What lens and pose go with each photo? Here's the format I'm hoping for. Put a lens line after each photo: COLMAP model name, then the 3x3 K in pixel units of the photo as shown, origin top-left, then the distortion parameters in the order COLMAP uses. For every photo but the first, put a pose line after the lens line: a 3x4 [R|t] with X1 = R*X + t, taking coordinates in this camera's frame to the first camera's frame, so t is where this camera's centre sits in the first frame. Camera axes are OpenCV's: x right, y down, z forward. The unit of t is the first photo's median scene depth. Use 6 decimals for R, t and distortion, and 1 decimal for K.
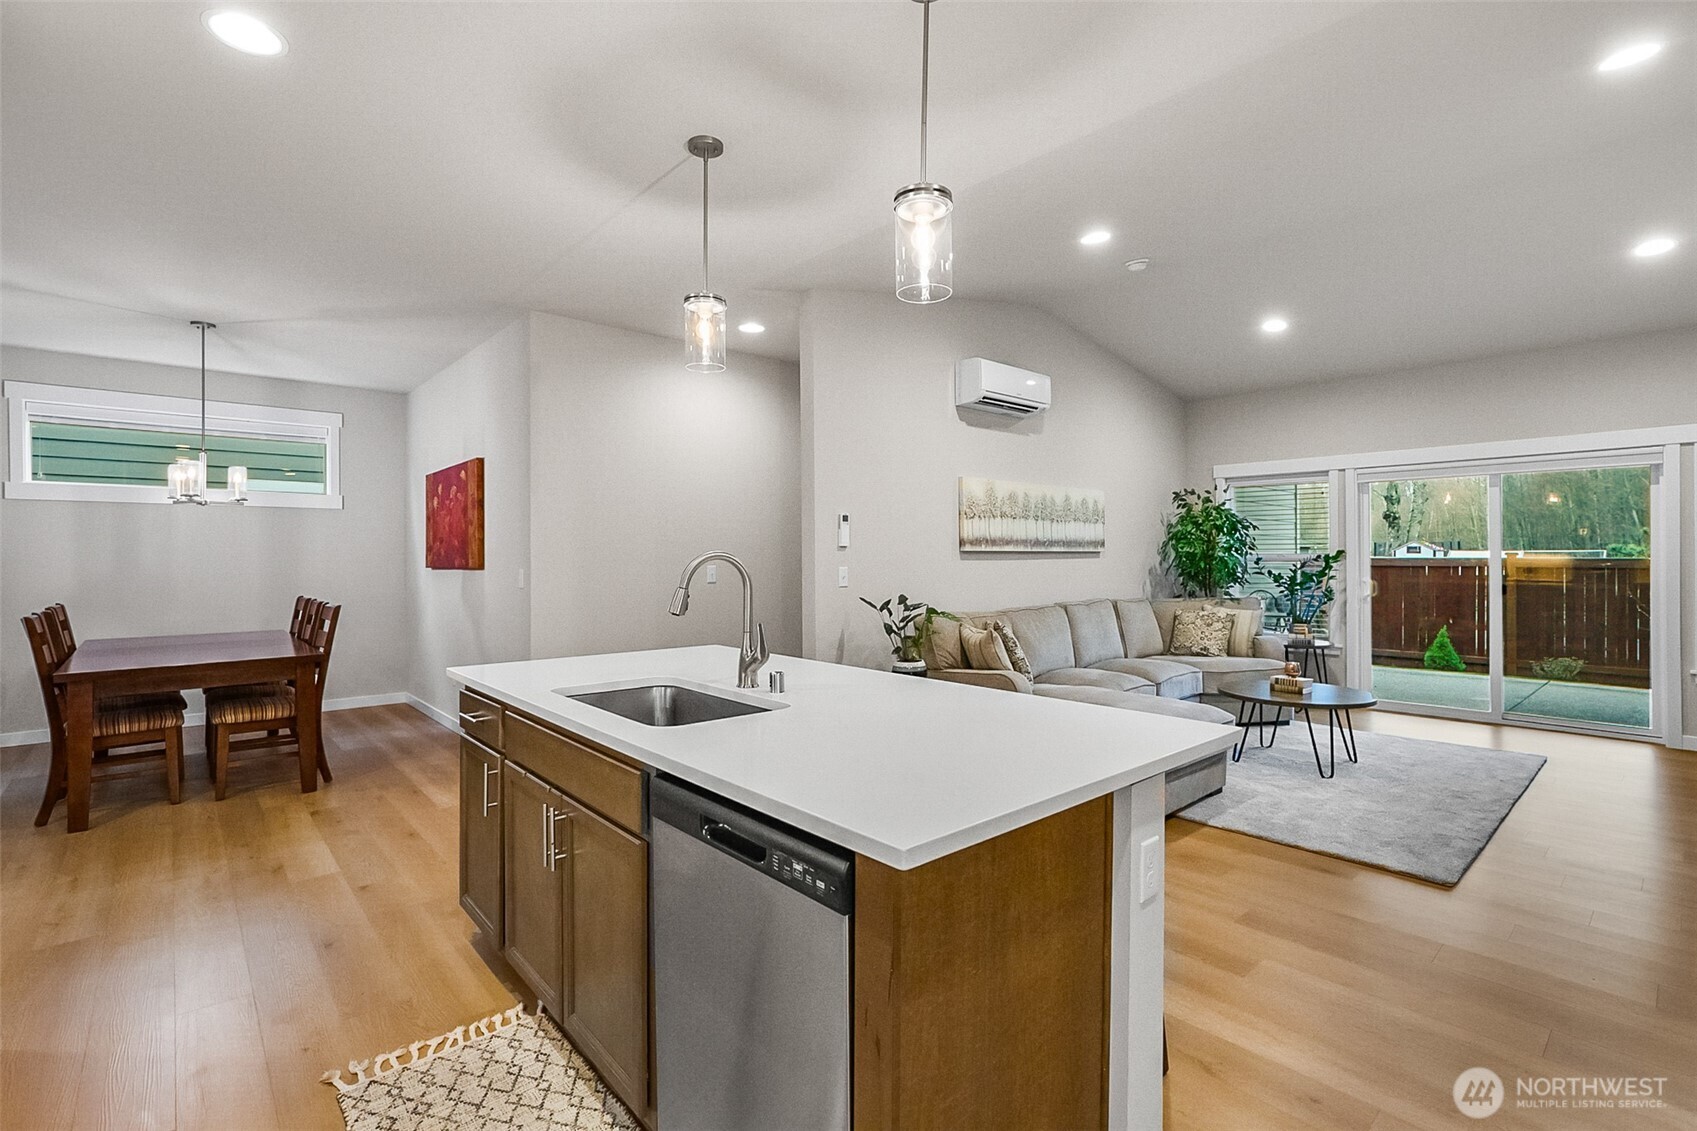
lens RADIAL K [[769.1, 0, 849.4], [0, 769.1, 560.3], [0, 0, 1]] dist [-0.020022, 0.005894]
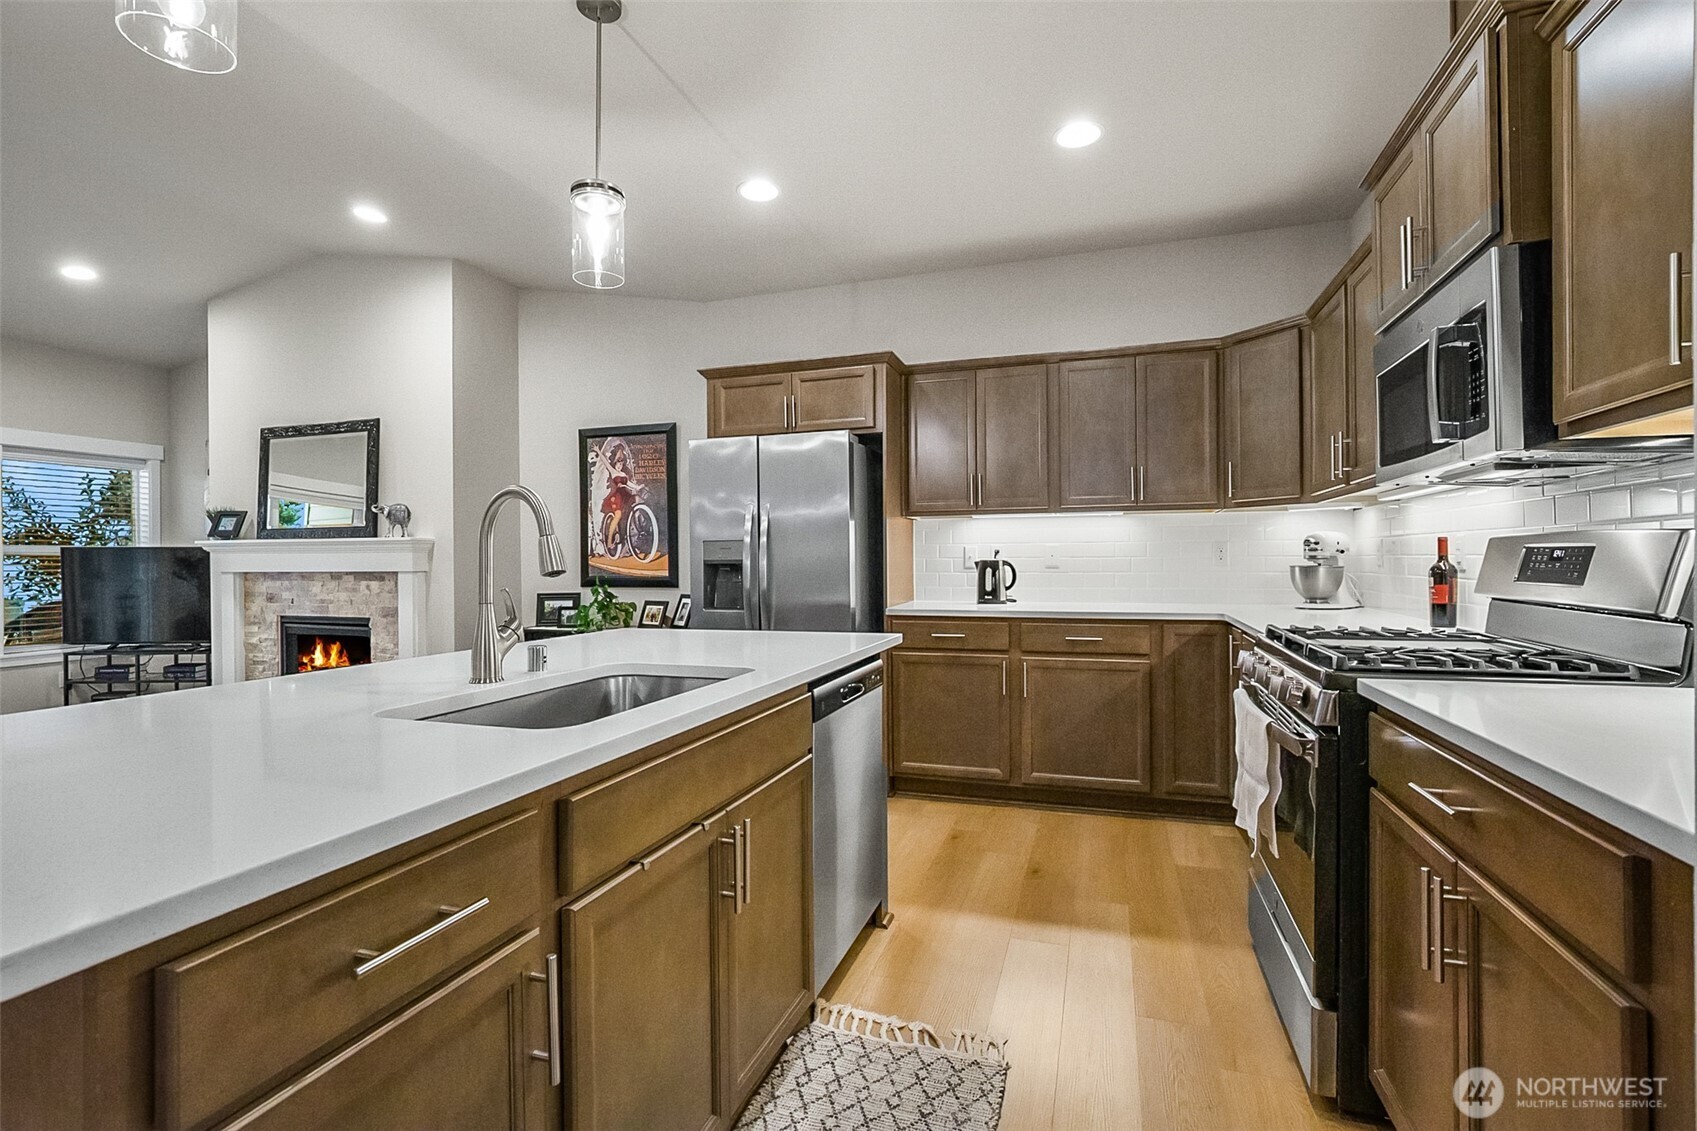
lens RADIAL K [[770.9, 0, 850.7], [0, 770.9, 562.6], [0, 0, 1]] dist [-0.015056, 0.001174]
pose [[-0.498969, 0.005020, 0.866605, -0.894866], [0.012630, 0.999919, 0.001480, 0.057902], [-0.866528, 0.011684, -0.498992, 1.046653]]
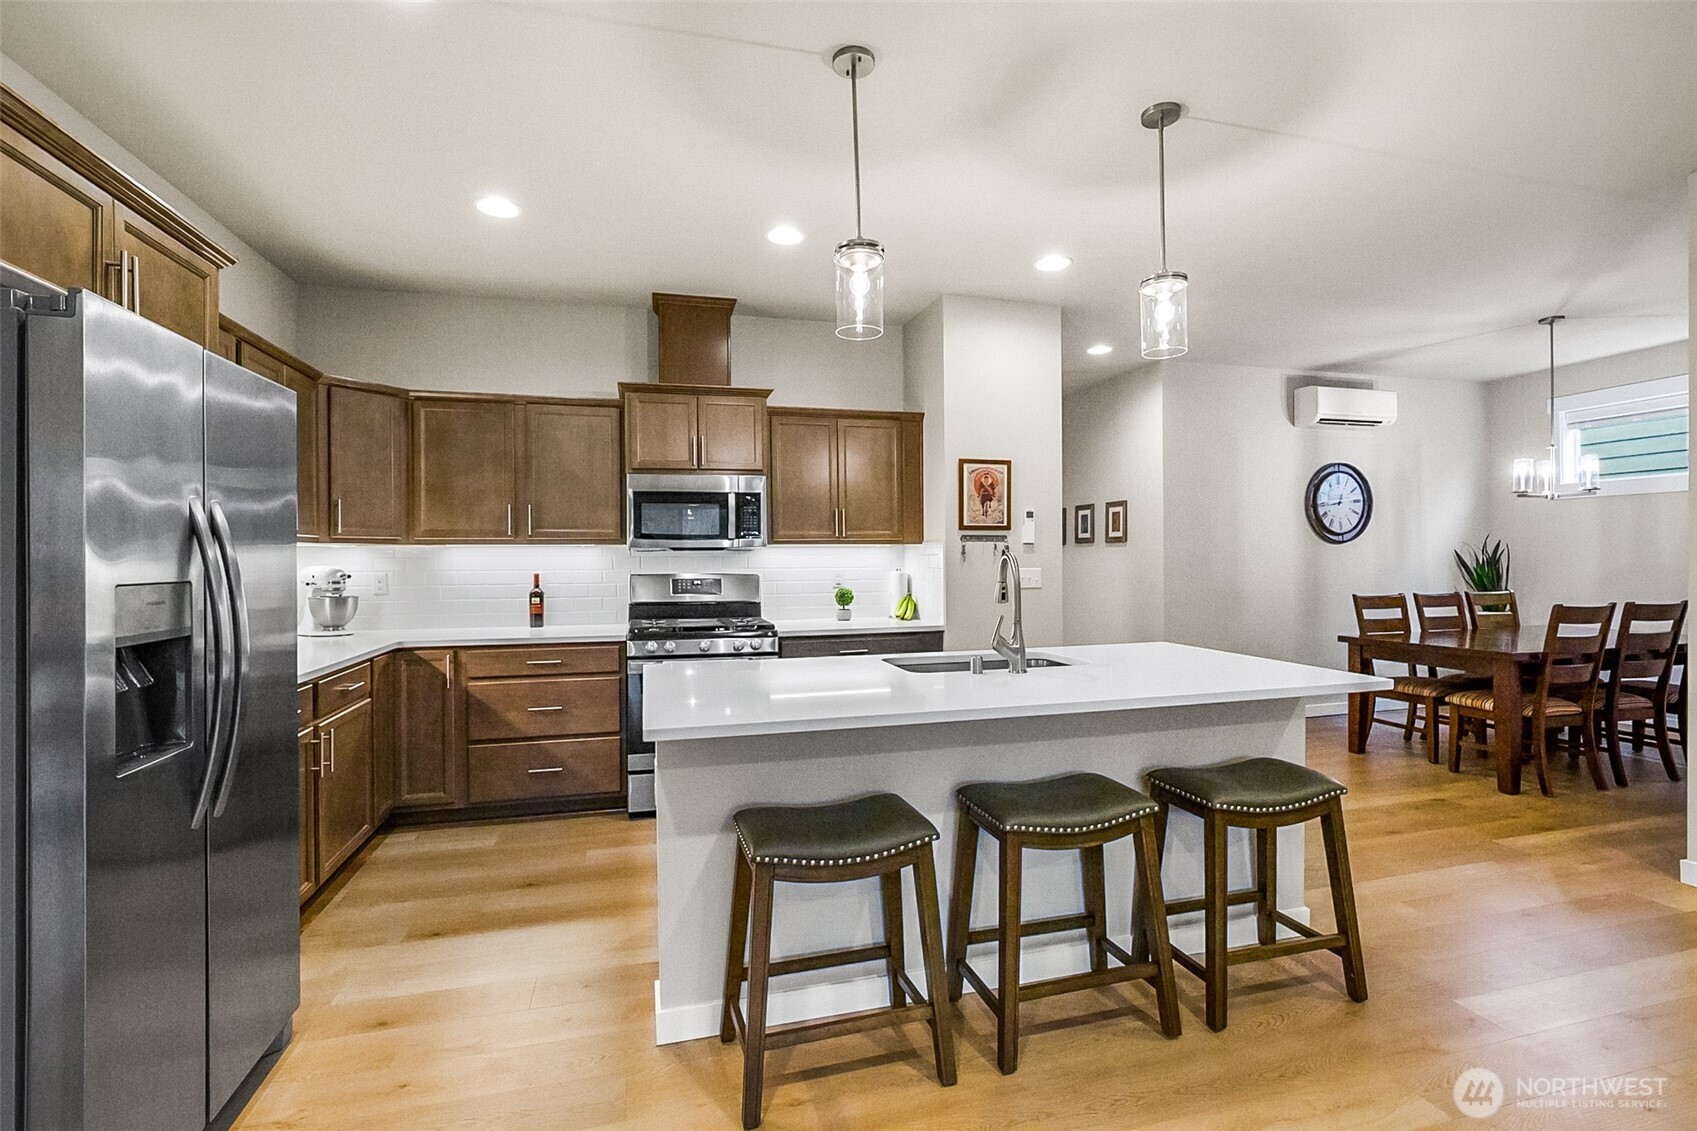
lens RADIAL K [[769.1, 0, 849.4], [0, 769.1, 560.3], [0, 0, 1]] dist [-0.020022, 0.005894]
pose [[-0.449622, 0.007788, -0.893185, 0.968907], [0.006725, 0.999963, 0.005333, -0.005108], [0.893194, -0.003609, -0.449658, 1.270348]]
